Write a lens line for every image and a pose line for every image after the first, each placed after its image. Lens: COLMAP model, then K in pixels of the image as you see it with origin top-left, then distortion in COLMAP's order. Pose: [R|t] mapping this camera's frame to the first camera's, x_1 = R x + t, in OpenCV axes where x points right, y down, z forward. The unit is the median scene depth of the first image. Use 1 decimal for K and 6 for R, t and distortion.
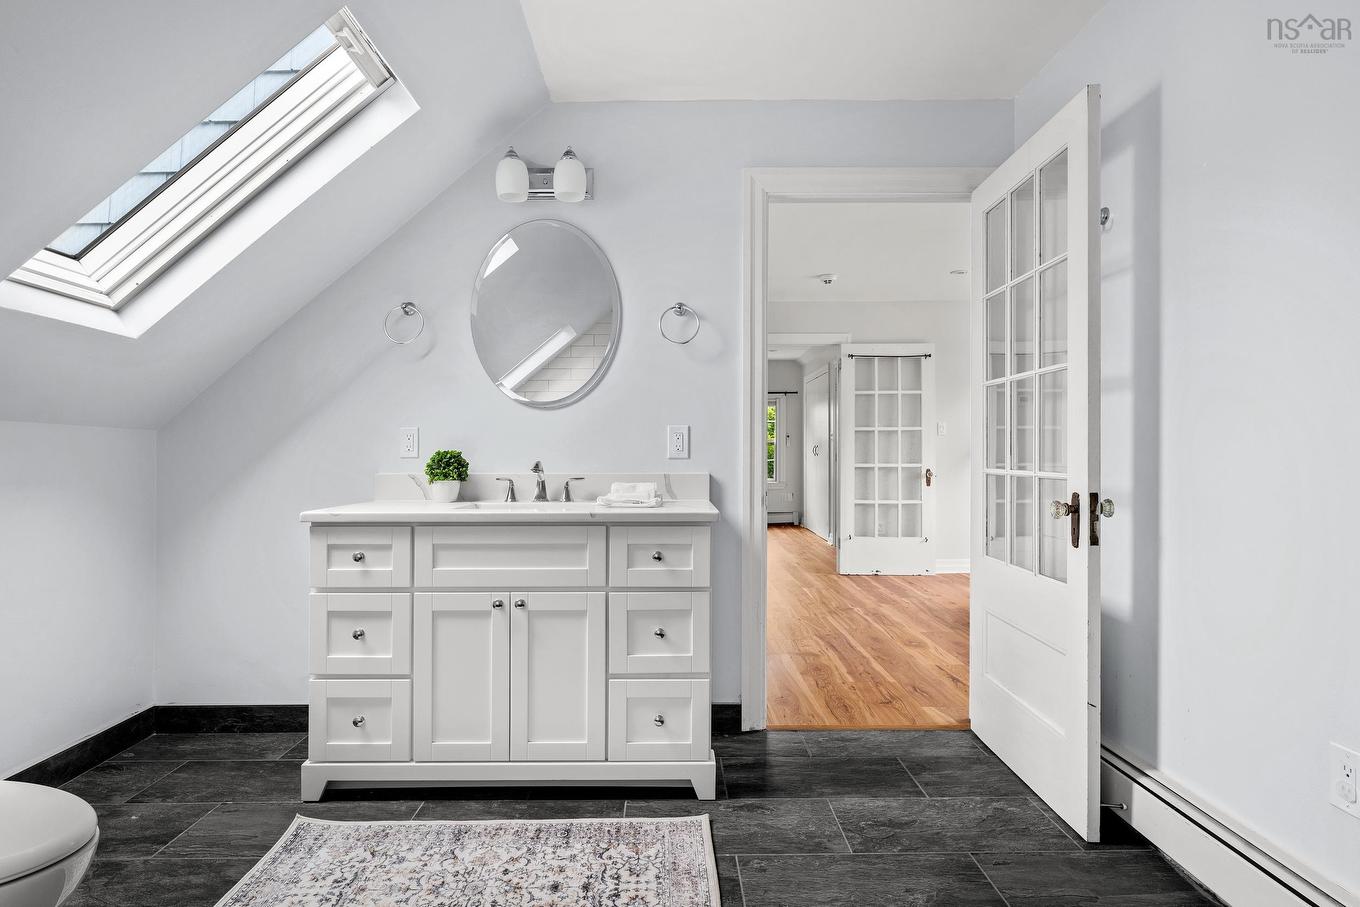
lens RADIAL K [[626.4, 0, 680.0], [0, 626.4, 453.5], [0, 0, 1]] dist [0.000260, 0.000047]
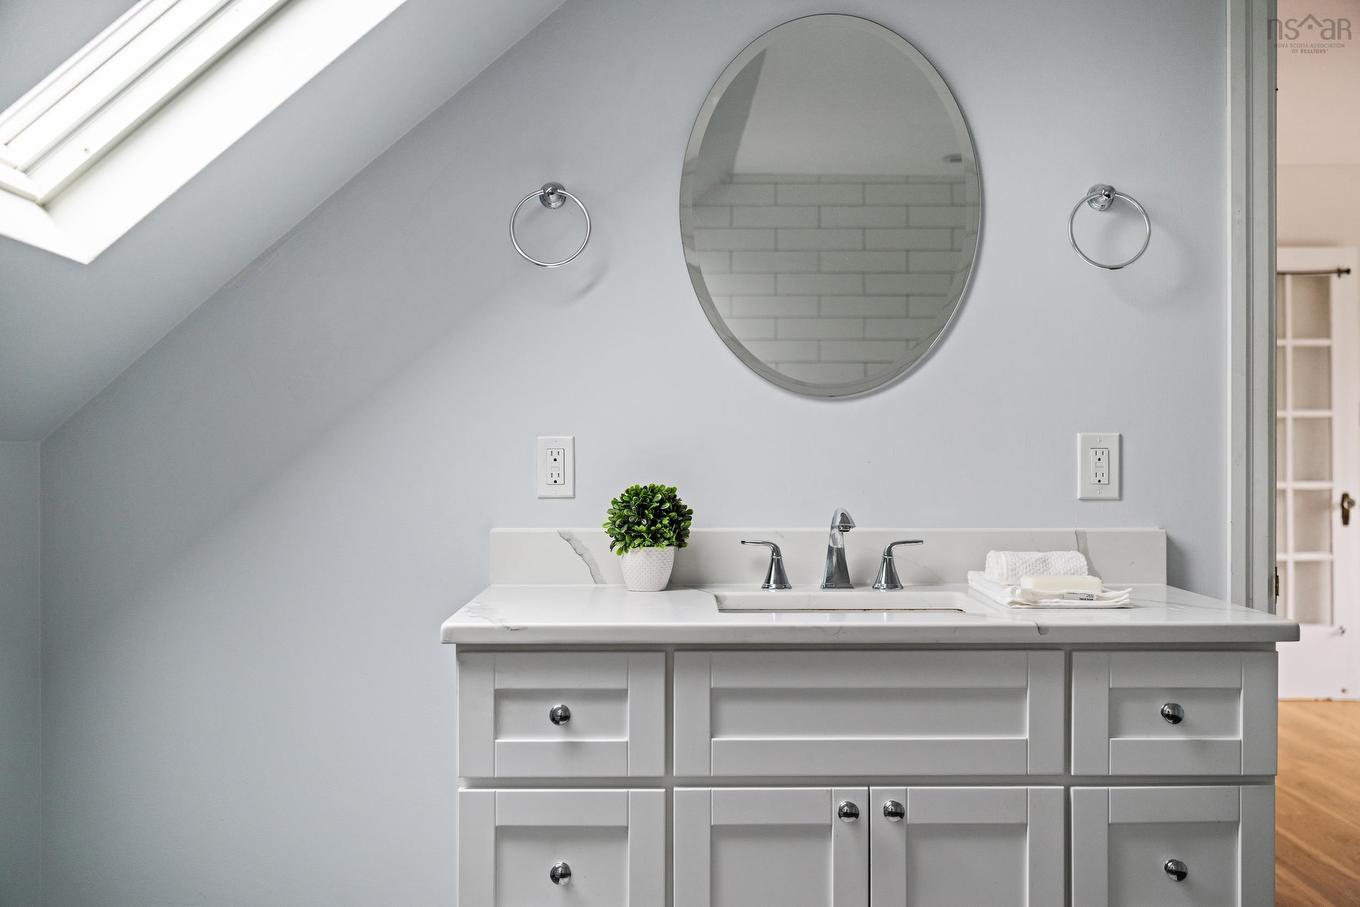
lens RADIAL K [[1193.3, 0, 680.0], [0, 1193.3, 453.5], [0, 0, 1]] dist [0.002855, -0.001404]
pose [[0.999920, 0.001270, 0.012566, -0.427621], [-0.001425, 0.999923, 0.012300, -0.049254], [-0.012549, -0.012317, 0.999845, 0.072961]]
